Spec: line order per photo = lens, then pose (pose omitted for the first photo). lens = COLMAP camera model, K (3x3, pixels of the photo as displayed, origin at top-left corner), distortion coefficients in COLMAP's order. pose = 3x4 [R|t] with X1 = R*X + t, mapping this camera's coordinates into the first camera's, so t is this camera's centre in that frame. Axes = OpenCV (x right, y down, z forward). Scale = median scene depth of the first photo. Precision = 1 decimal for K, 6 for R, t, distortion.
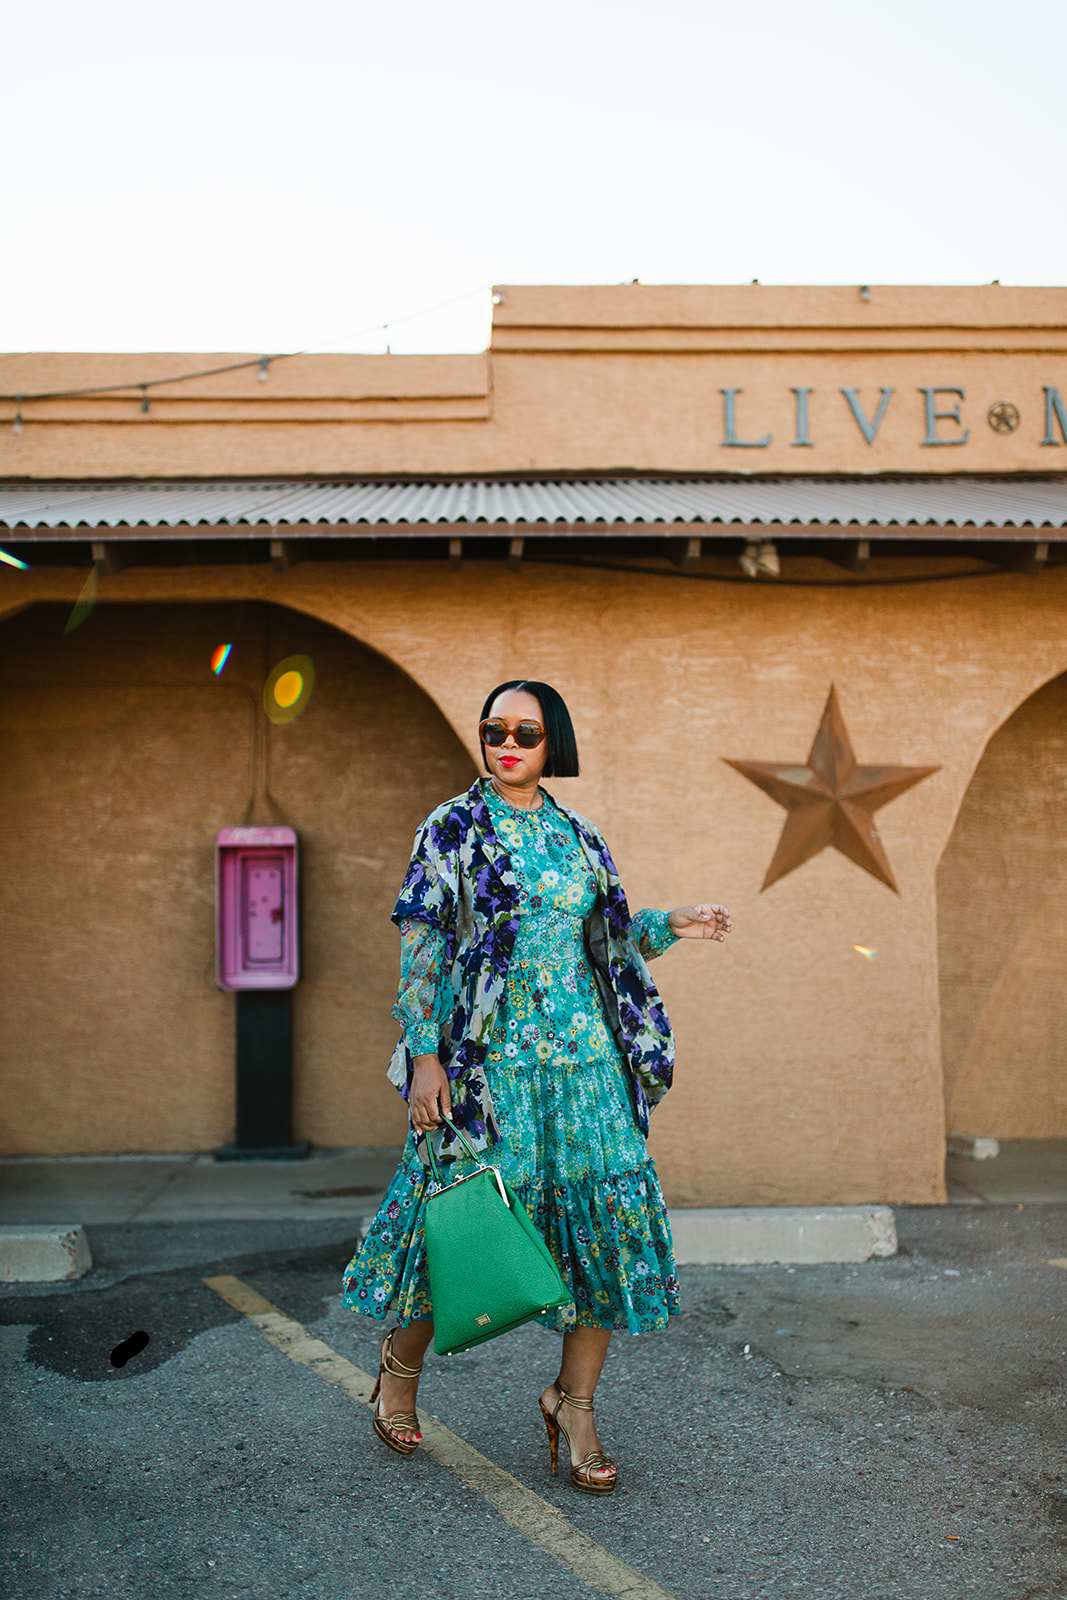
lens RADIAL K [[1521.8, 0, 533.5], [0, 1521.8, 800.0], [0, 0, 1]] dist [0.011906, -0.012453]
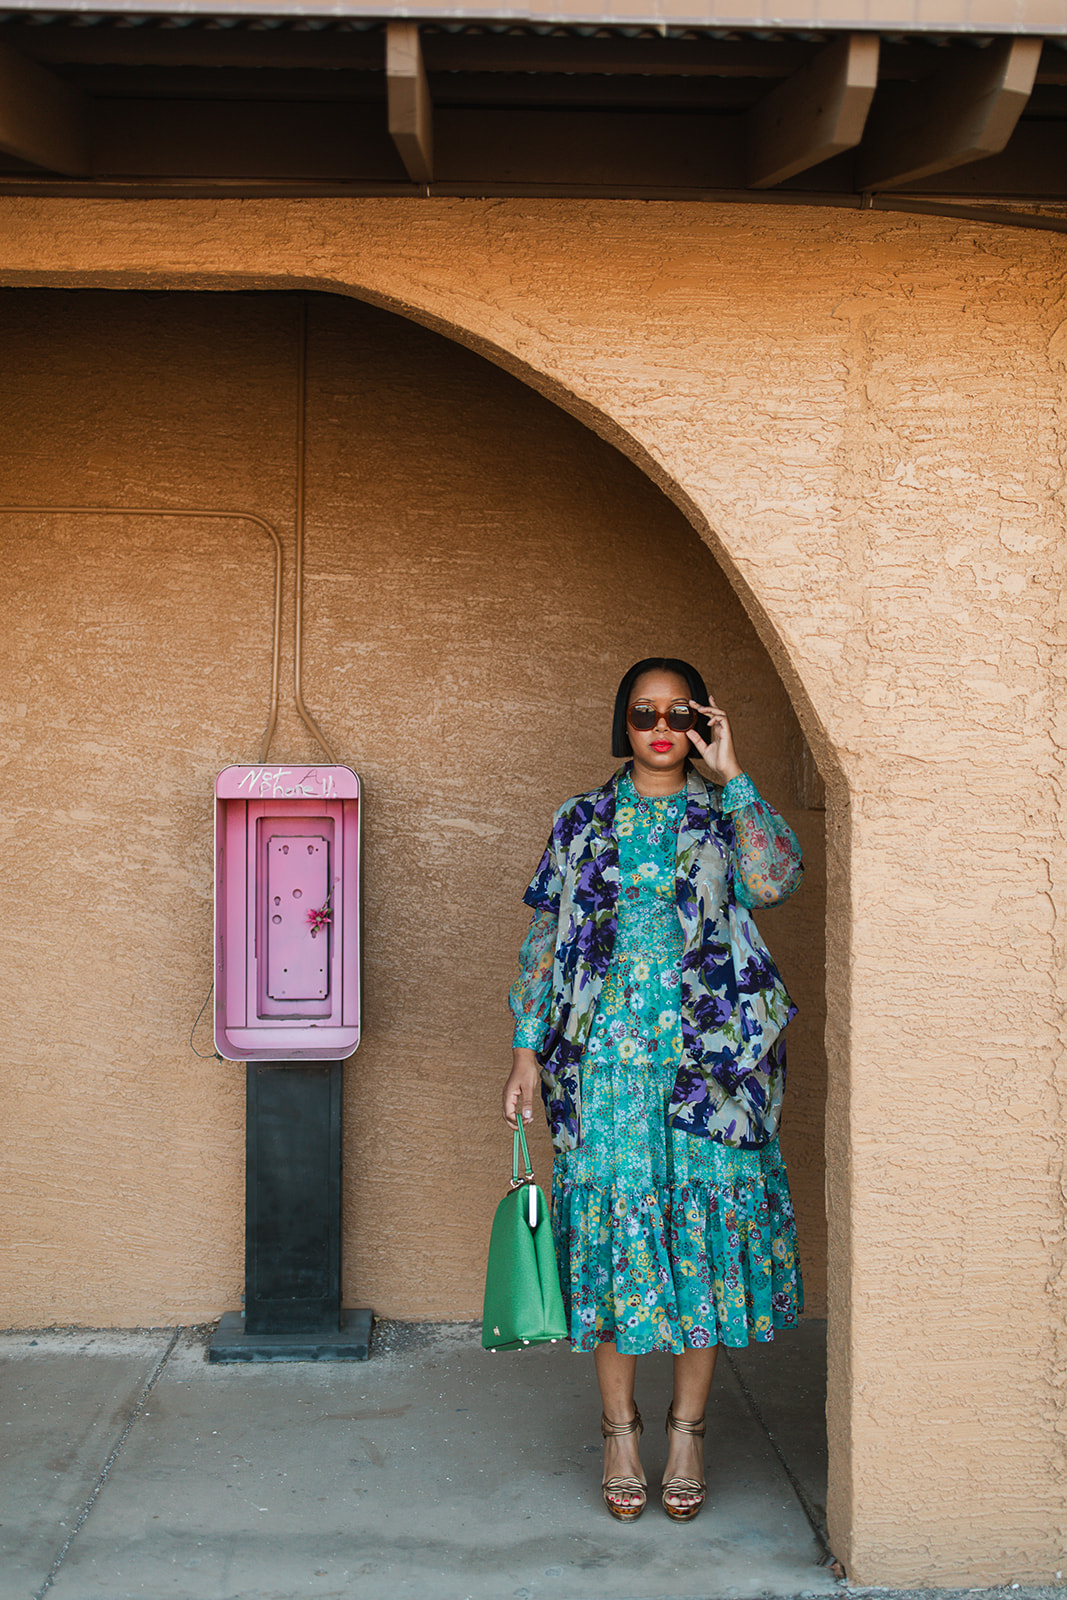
lens RADIAL K [[1521.8, 0, 533.5], [0, 1521.8, 800.0], [0, 0, 1]] dist [0.011906, -0.012453]
pose [[0.999684, 0.015573, 0.019754, -0.099840], [-0.016536, 0.998634, 0.049566, 0.001639], [-0.018956, -0.049876, 0.998575, 0.432390]]
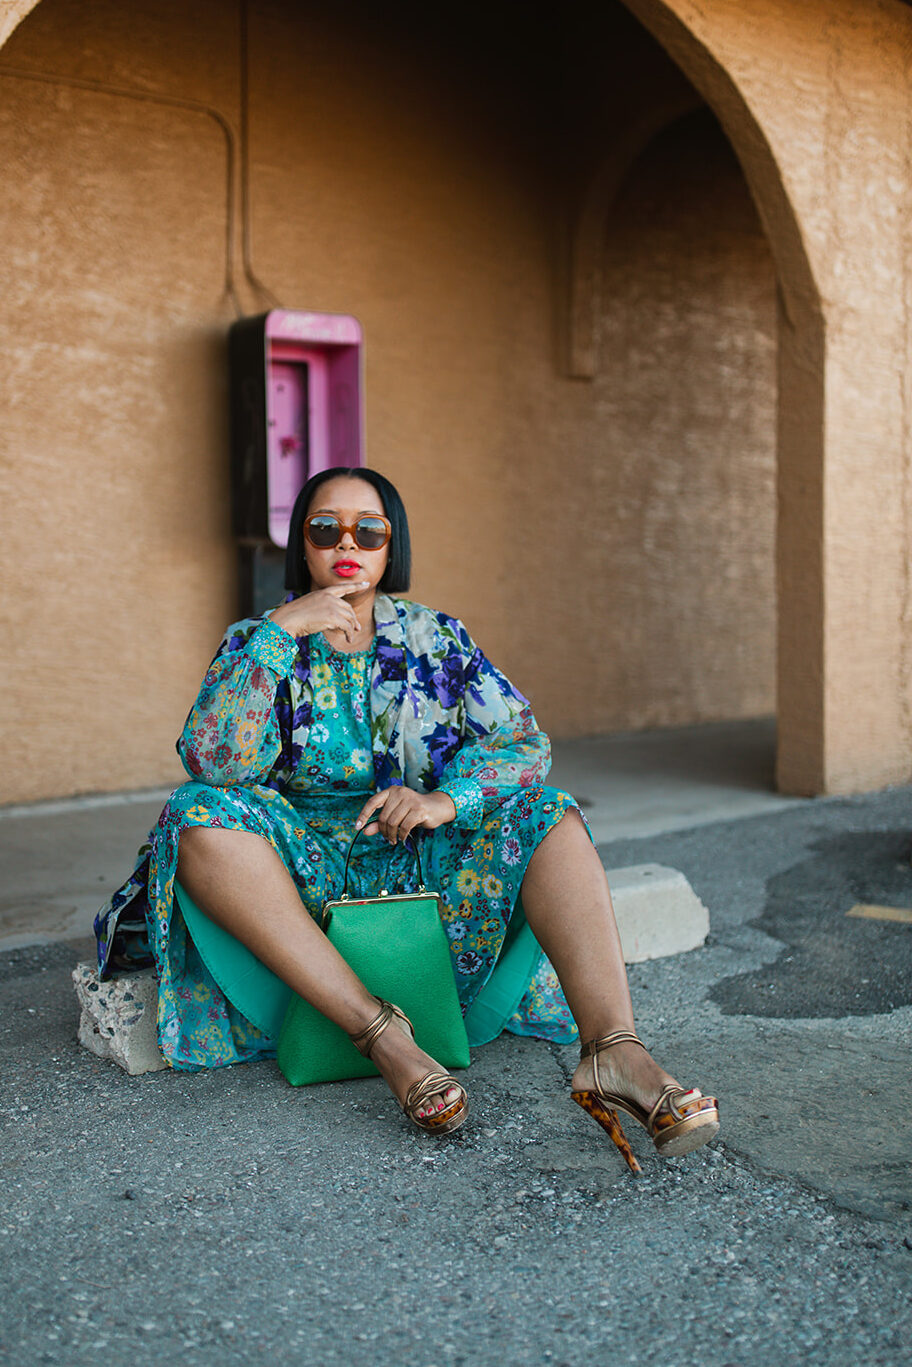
lens RADIAL K [[1527.5, 0, 414.0], [0, 1527.5, 591.2], [0, 0, 1]] dist [0.005505, -0.015334]
pose [[0.827684, -0.017653, 0.560917, -0.515254], [-0.038337, 0.995392, 0.087896, 0.077681], [-0.559884, -0.094254, 0.823193, 0.373649]]
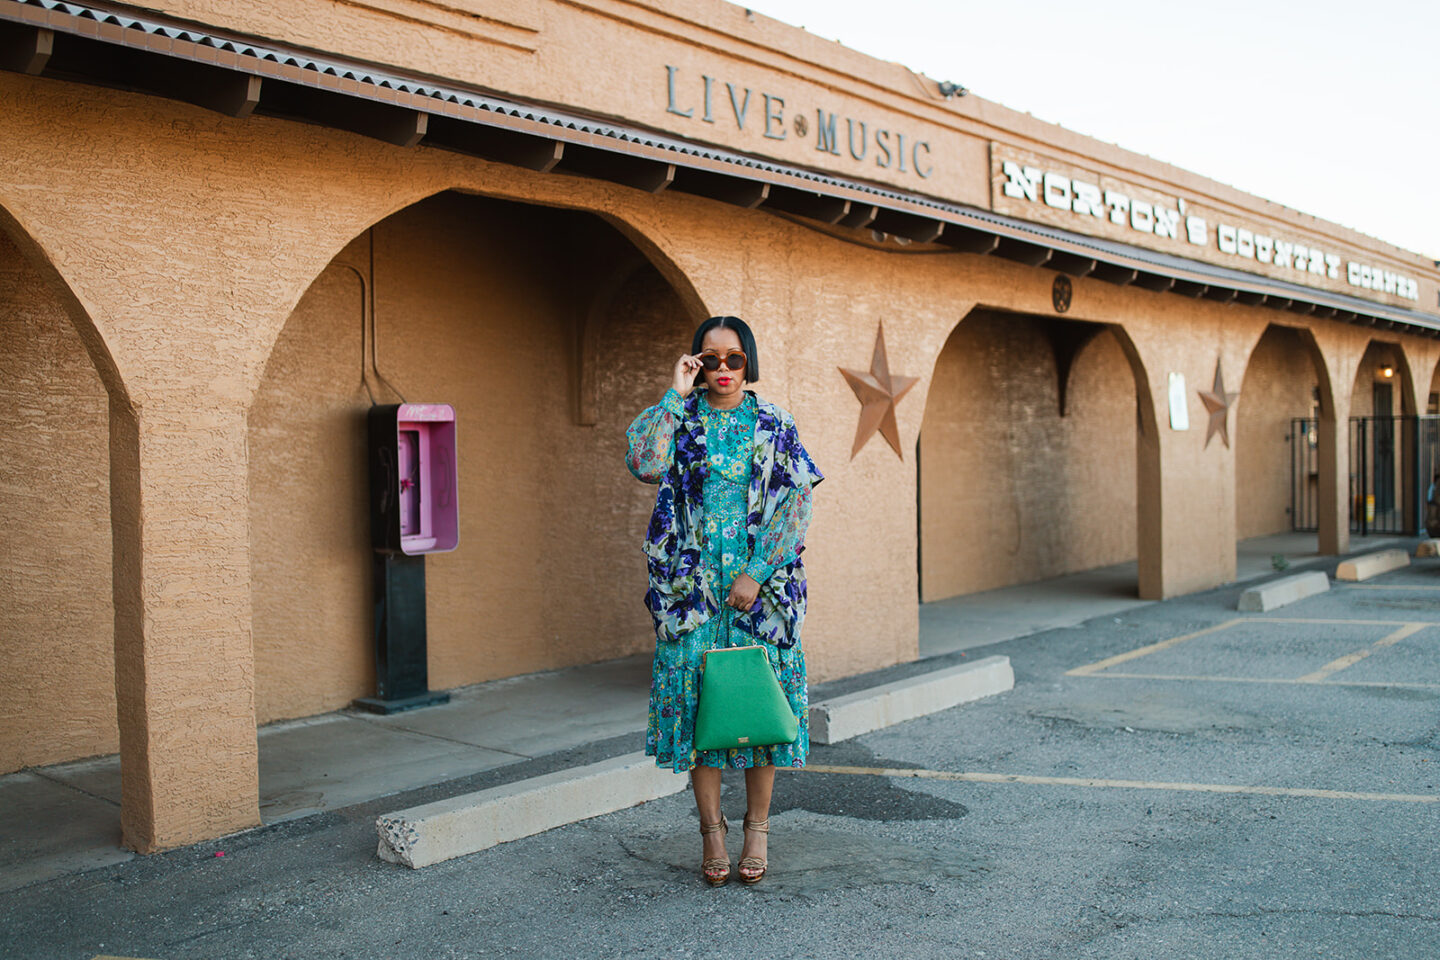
lens RADIAL K [[1369.6, 0, 714.8], [0, 1369.6, 482.6], [0, 0, 1]] dist [0.011906, -0.012453]
pose [[0.671359, -0.021026, 0.740834, -0.734960], [-0.042373, 0.996874, 0.066691, -0.000185], [-0.739920, -0.076165, 0.668369, 0.186334]]
